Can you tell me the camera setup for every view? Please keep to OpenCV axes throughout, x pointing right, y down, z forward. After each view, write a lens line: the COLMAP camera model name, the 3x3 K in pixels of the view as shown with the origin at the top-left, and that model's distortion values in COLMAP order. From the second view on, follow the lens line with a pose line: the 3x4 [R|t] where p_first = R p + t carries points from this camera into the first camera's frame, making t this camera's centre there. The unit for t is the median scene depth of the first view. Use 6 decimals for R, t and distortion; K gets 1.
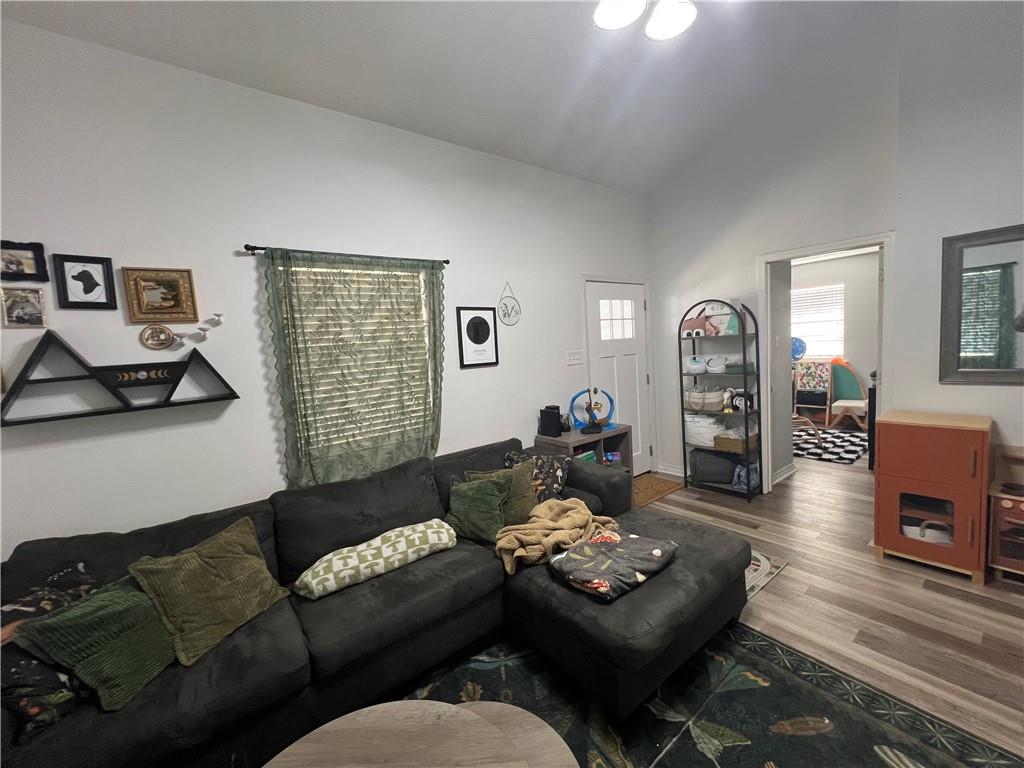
lens RADIAL K [[407.9, 0, 512.8], [0, 407.9, 382.1], [0, 0, 1]] dist [-0.000522, -0.000082]
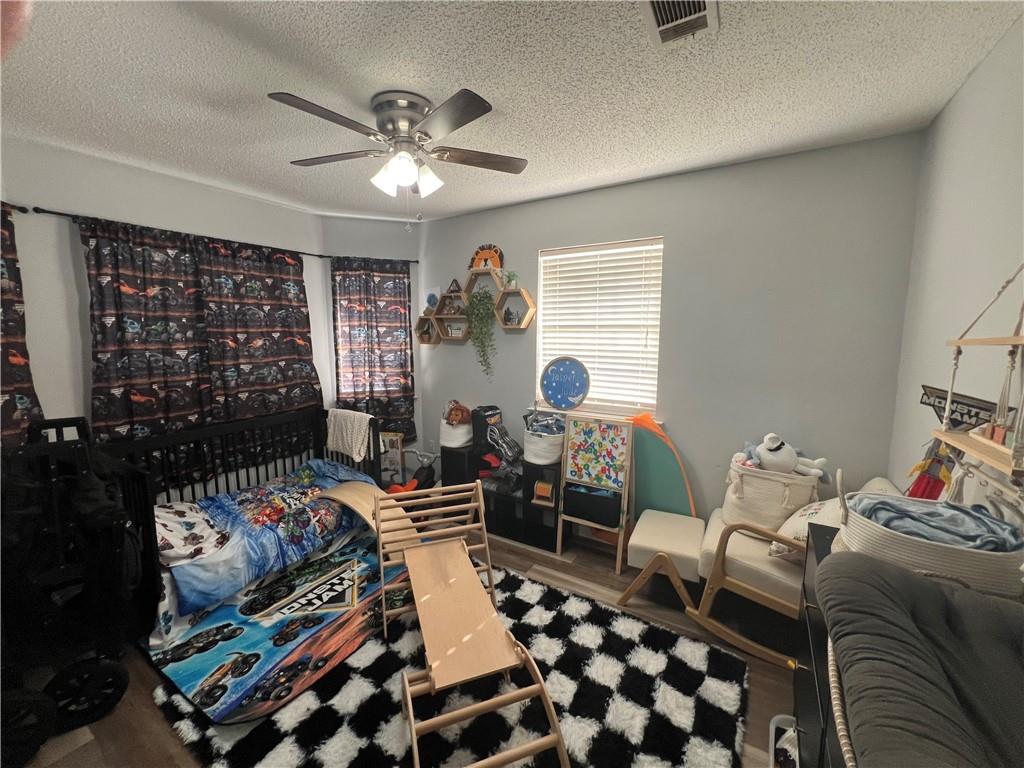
lens RADIAL K [[407.9, 0, 513.9], [0, 407.9, 385.0], [0, 0, 1]] dist [-0.000522, -0.000082]
pose [[0.935513, 0.024682, 0.352430, 0.511846], [-0.029759, 0.999517, 0.008993, -0.088239], [-0.352038, -0.018901, 0.935795, 0.642533]]
